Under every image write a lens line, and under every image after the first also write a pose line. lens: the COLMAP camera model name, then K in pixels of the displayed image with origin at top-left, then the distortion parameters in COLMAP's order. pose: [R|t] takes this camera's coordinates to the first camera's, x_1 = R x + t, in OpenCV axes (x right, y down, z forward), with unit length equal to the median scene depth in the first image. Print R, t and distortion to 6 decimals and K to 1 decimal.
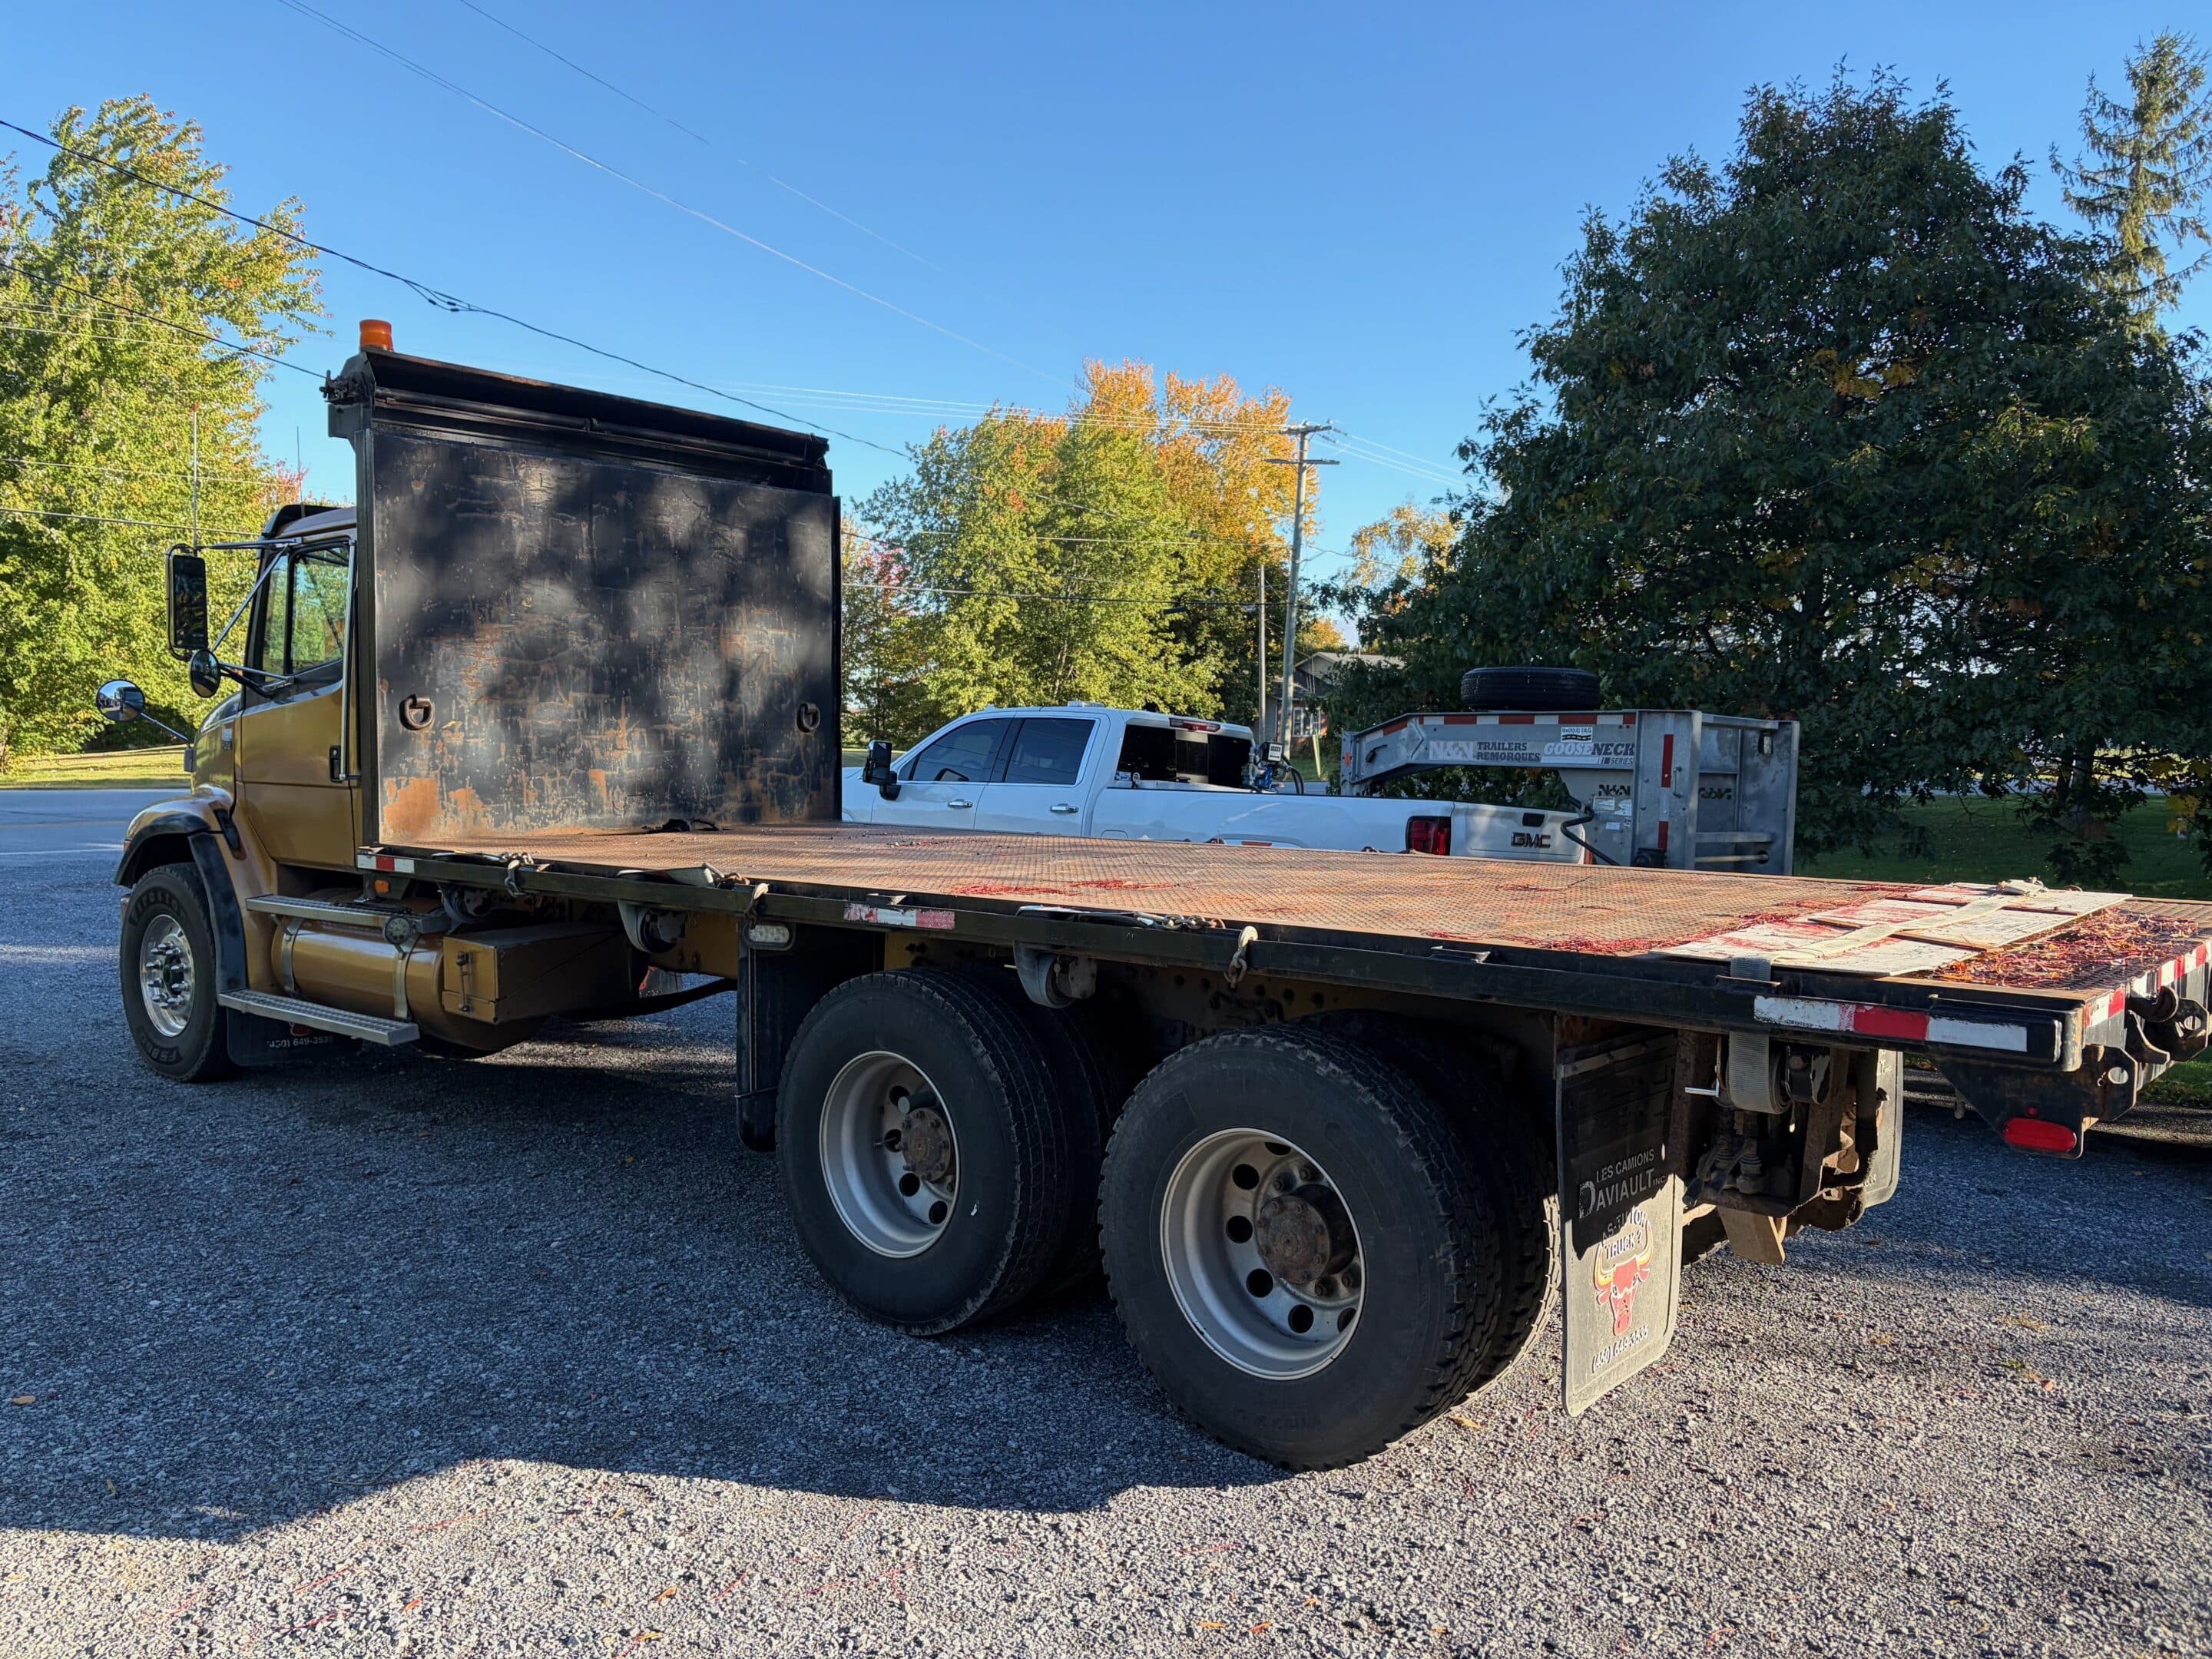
lens RADIAL K [[1693.2, 0, 1101.3], [0, 1693.2, 831.9], [0, 0, 1]] dist [0.042963, -0.046072]
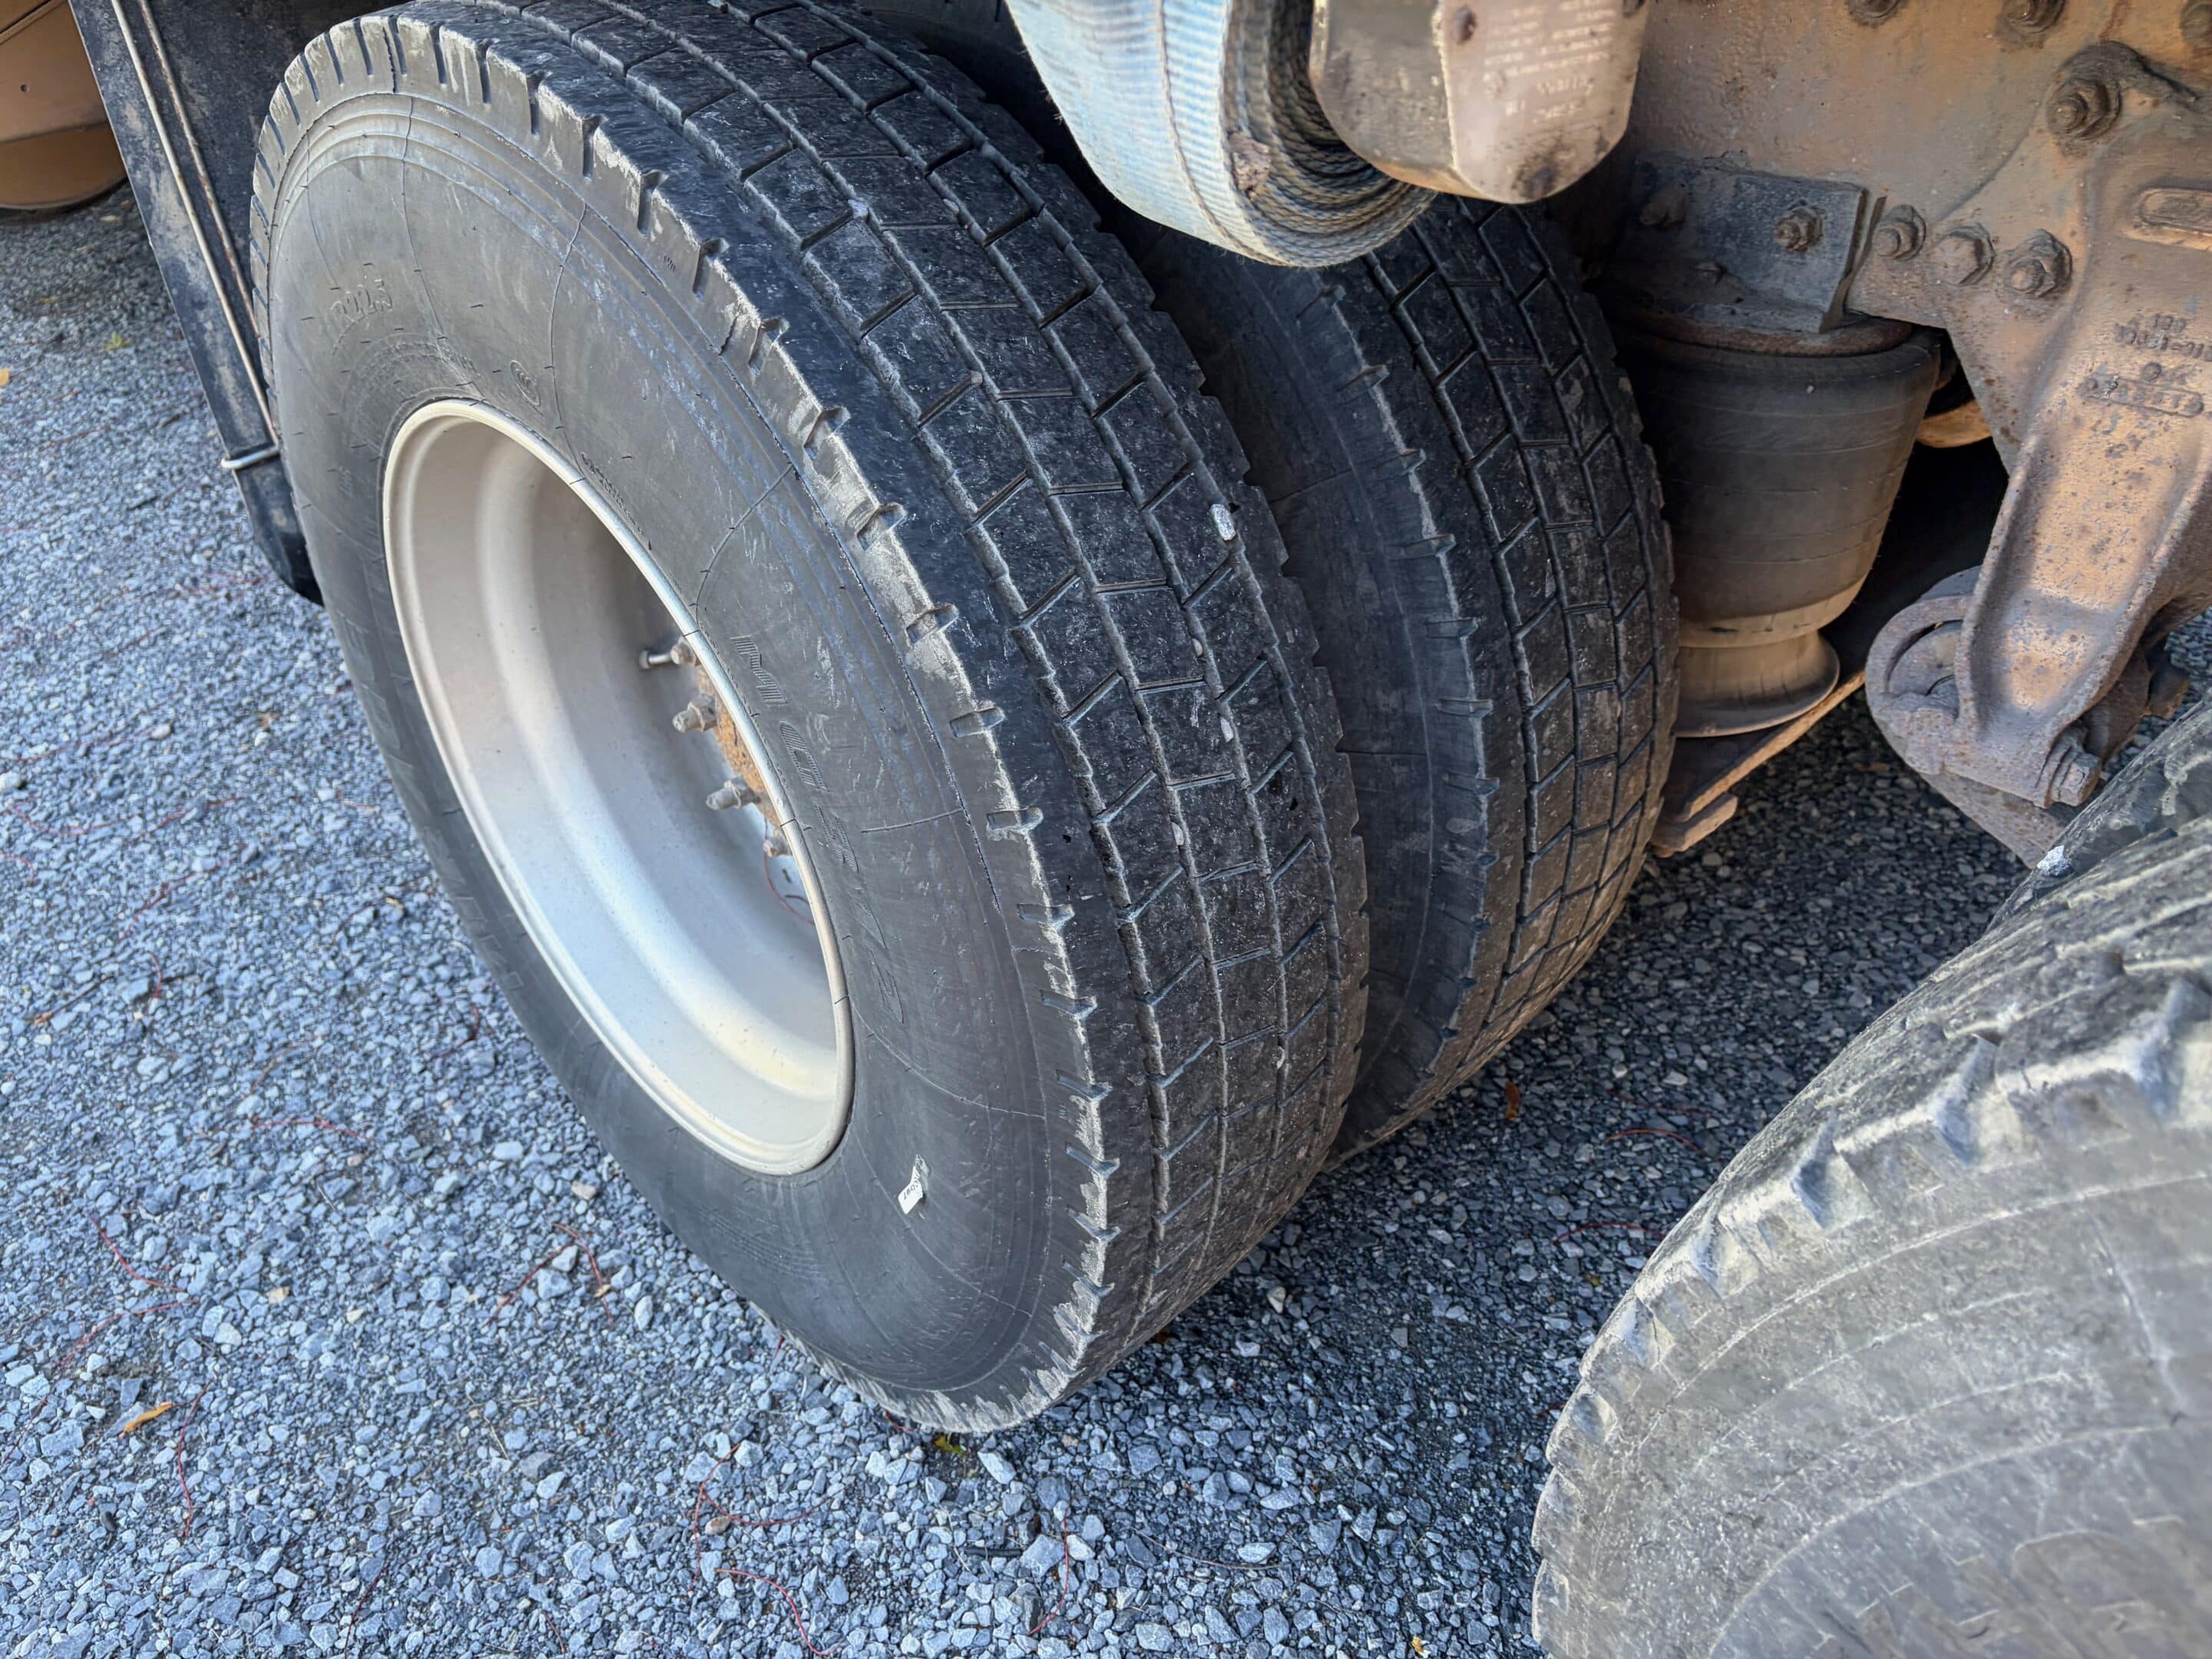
lens RADIAL K [[1693.2, 0, 1094.6], [0, 1693.2, 831.6], [0, 0, 1]] dist [0.042963, -0.046072]
pose [[0.992328, 0.016160, -0.122576, -0.025058], [0.050759, 0.850765, 0.523090, 0.068869], [0.112736, -0.525299, 0.843417, 0.841886]]
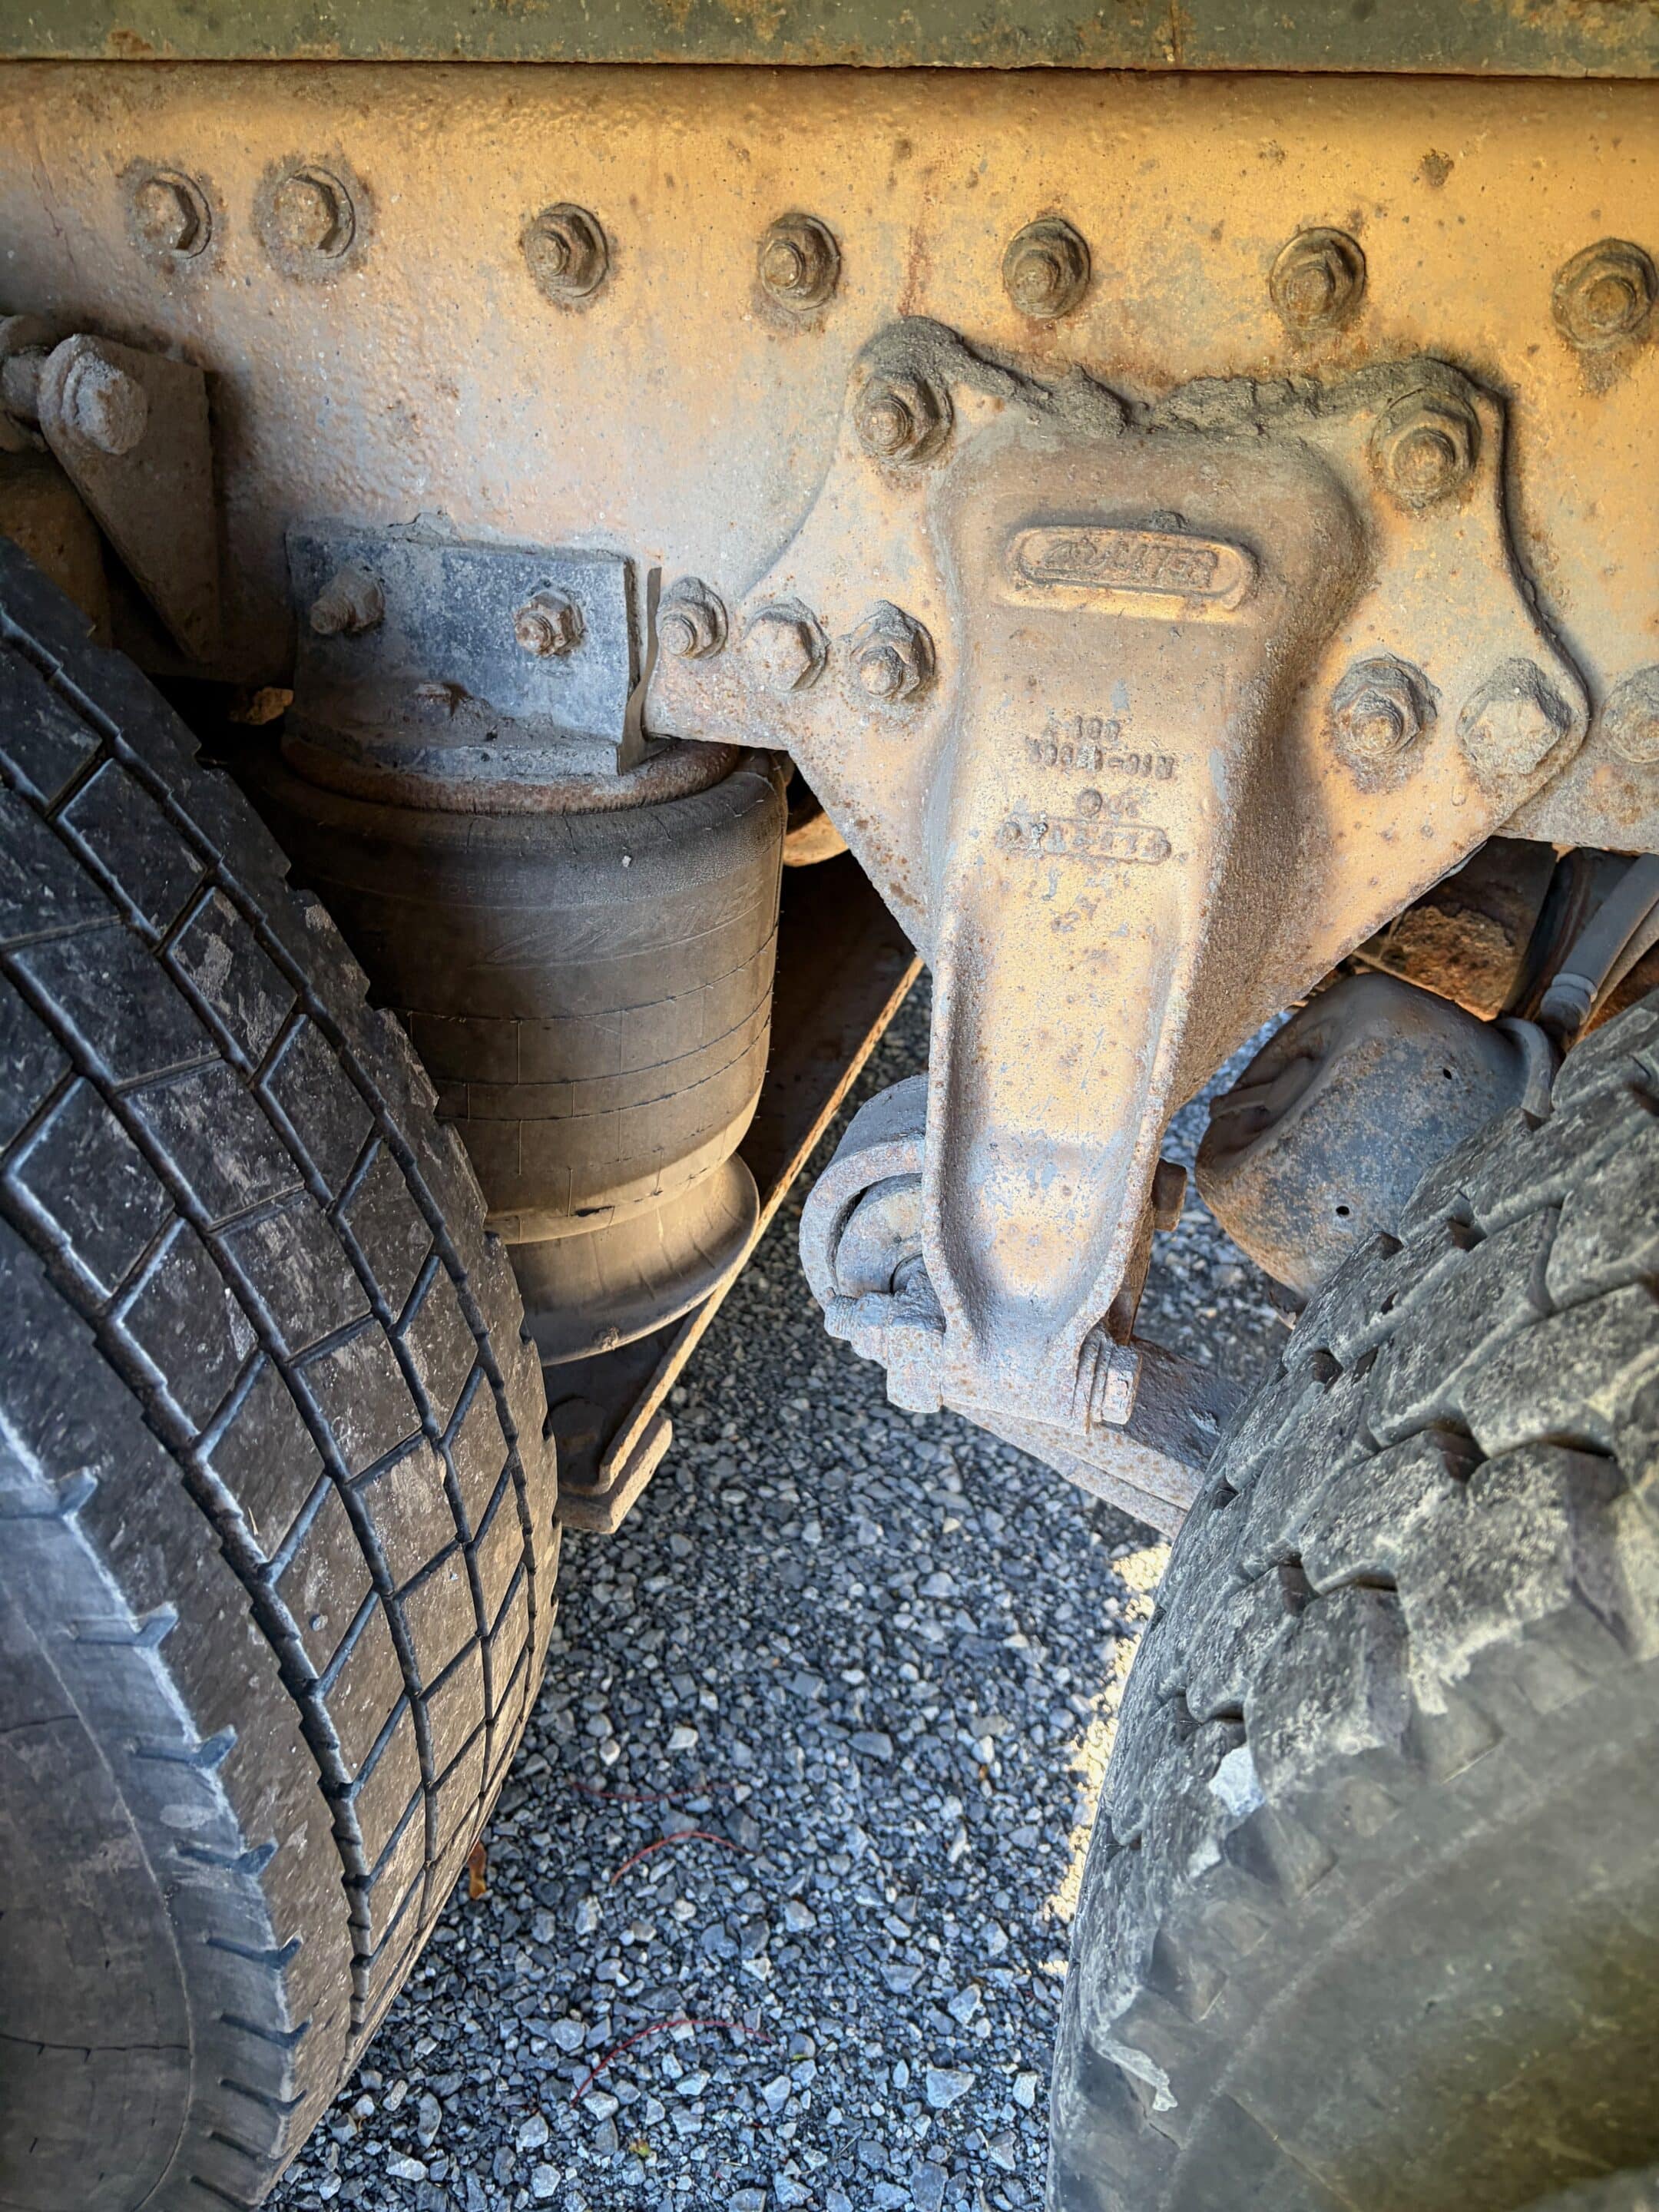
lens RADIAL K [[1693.2, 0, 833.6], [0, 1693.2, 1104.7], [0, 0, 1]] dist [0.042963, -0.046072]
pose [[0.924151, -0.204238, 0.322849, 0.009090], [0.019720, 0.869472, 0.493588, 0.090603], [-0.381518, -0.449783, 0.807551, 0.950671]]
